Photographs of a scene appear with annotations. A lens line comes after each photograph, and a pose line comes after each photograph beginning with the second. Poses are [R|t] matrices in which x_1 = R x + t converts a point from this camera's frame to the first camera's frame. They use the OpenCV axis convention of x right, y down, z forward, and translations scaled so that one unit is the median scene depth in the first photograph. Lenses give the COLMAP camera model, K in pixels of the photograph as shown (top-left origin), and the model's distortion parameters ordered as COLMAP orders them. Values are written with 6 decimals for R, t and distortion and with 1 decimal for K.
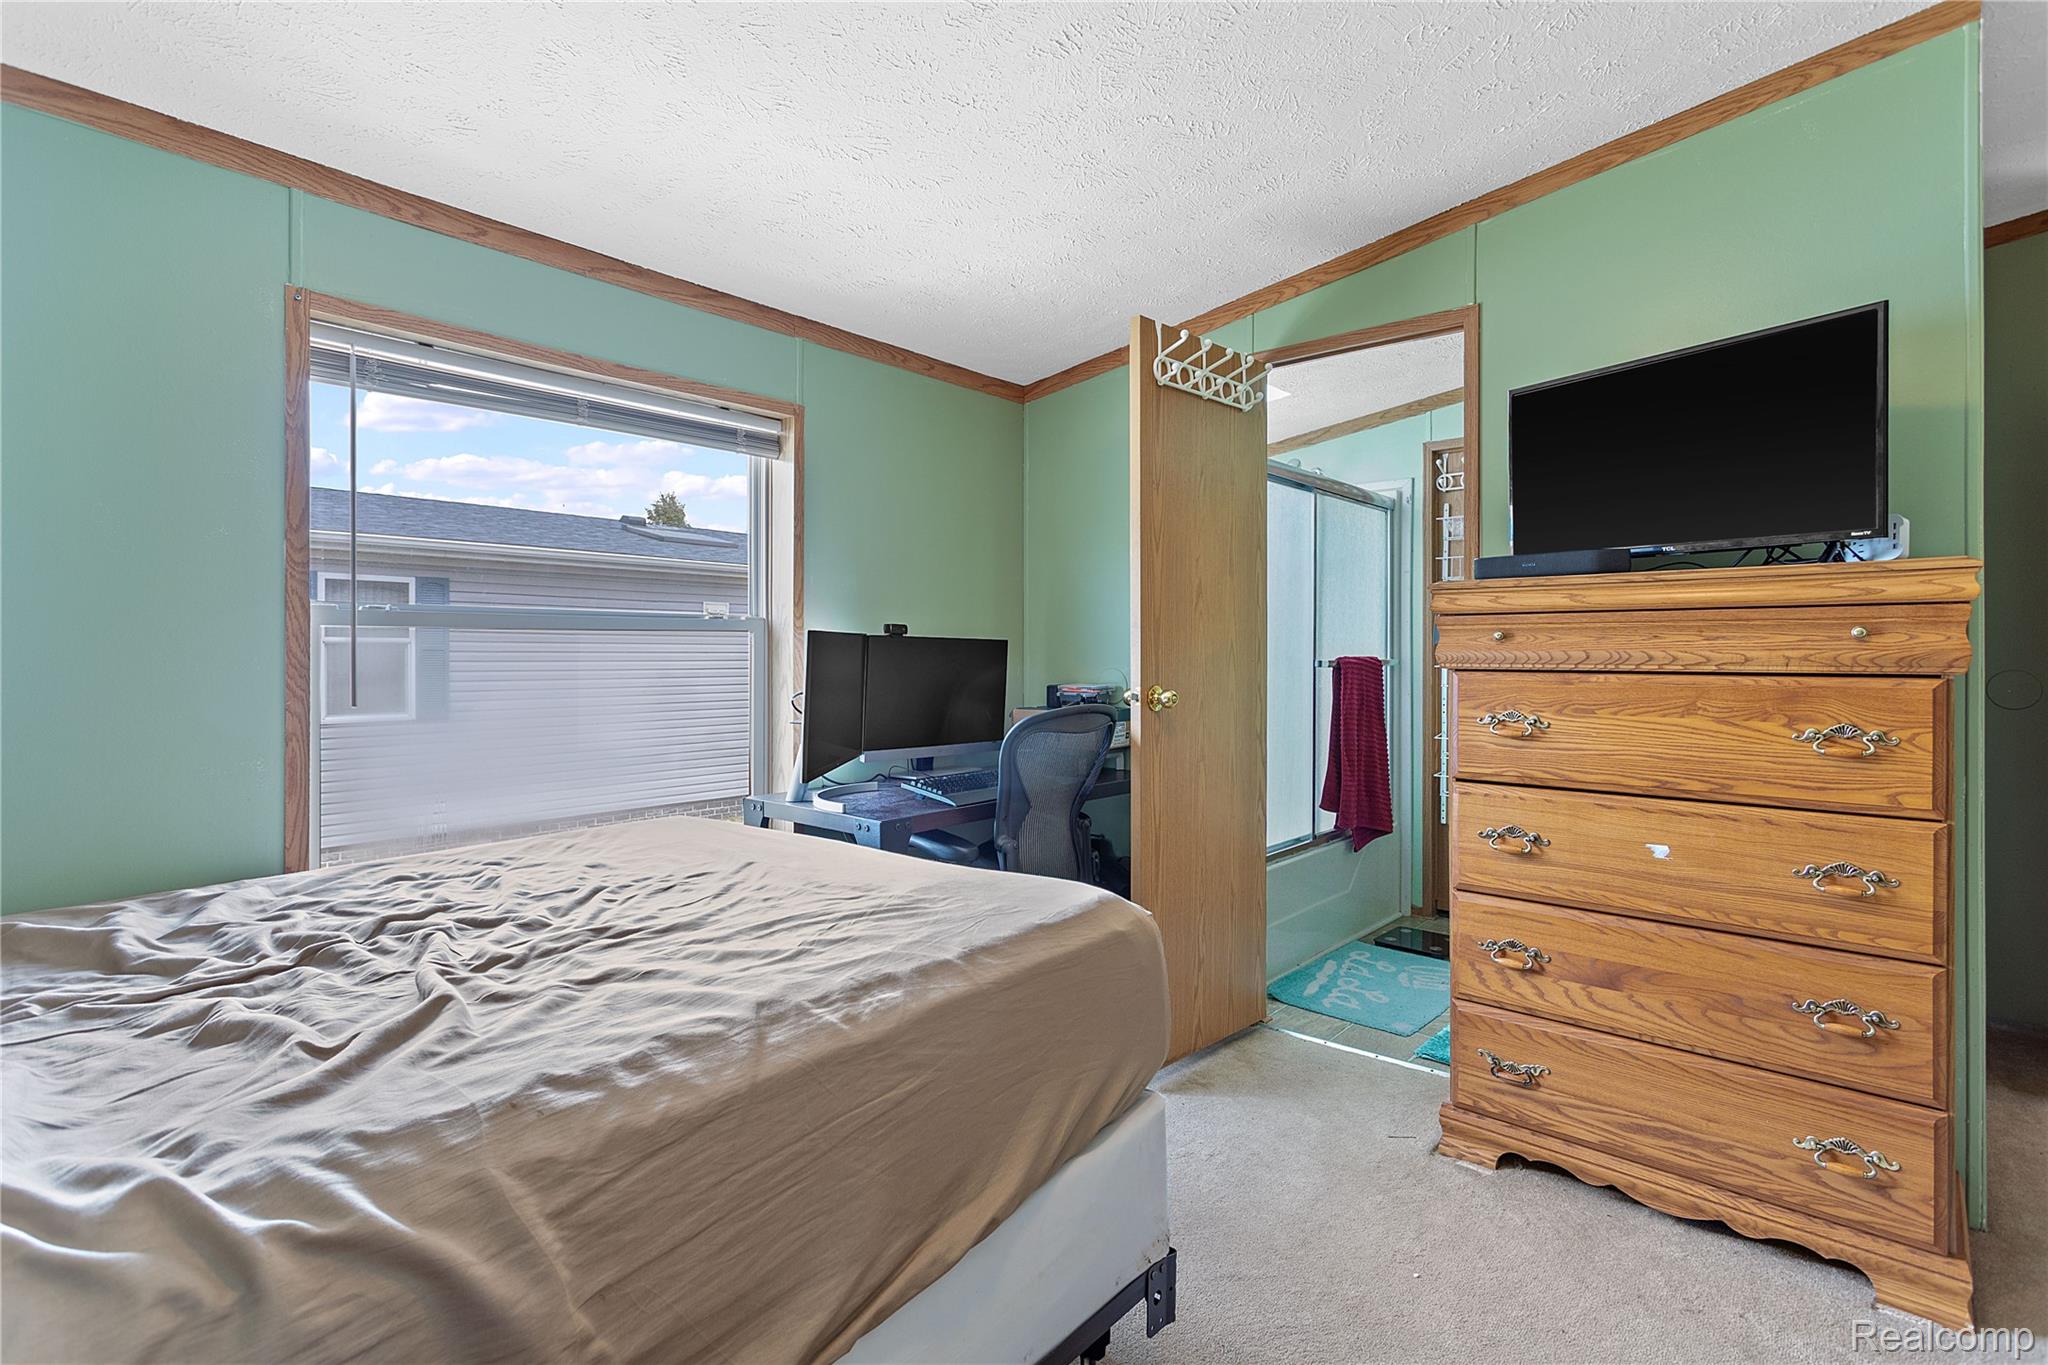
lens RADIAL K [[971.3, 0, 1022.2], [0, 971.3, 667.5], [0, 0, 1]] dist [0.004750, 0.000081]
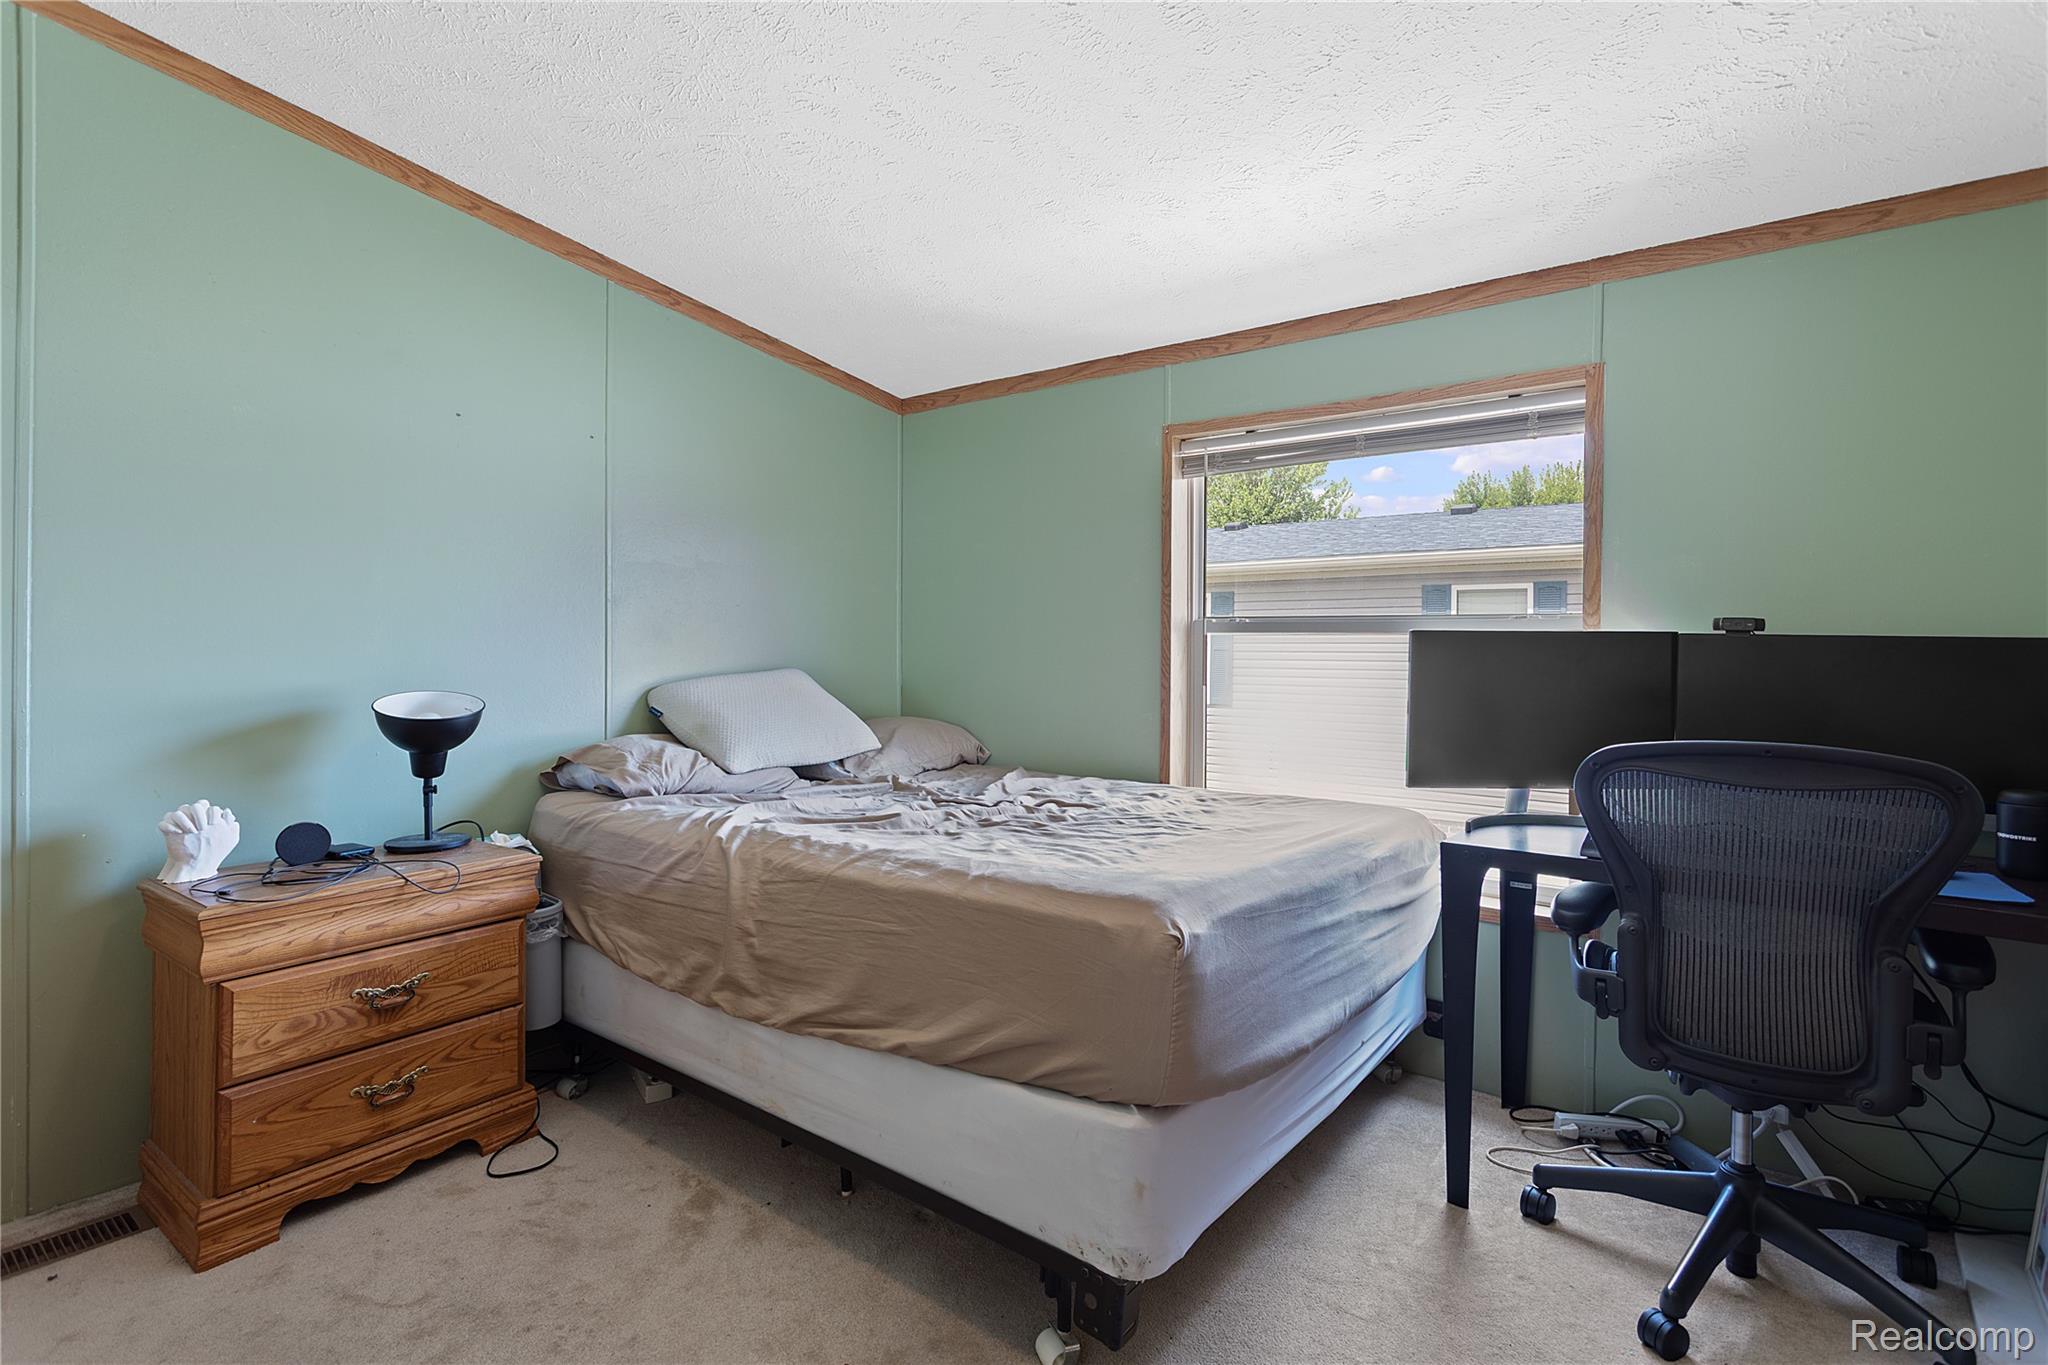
lens RADIAL K [[971.3, 0, 1020.4], [0, 971.3, 662.1], [0, 0, 1]] dist [0.004750, 0.000081]
pose [[0.069559, 0.018551, -0.997405, 0.759380], [-0.025723, 0.999528, 0.016796, -0.013229], [0.997246, 0.024488, 0.070003, 0.570954]]
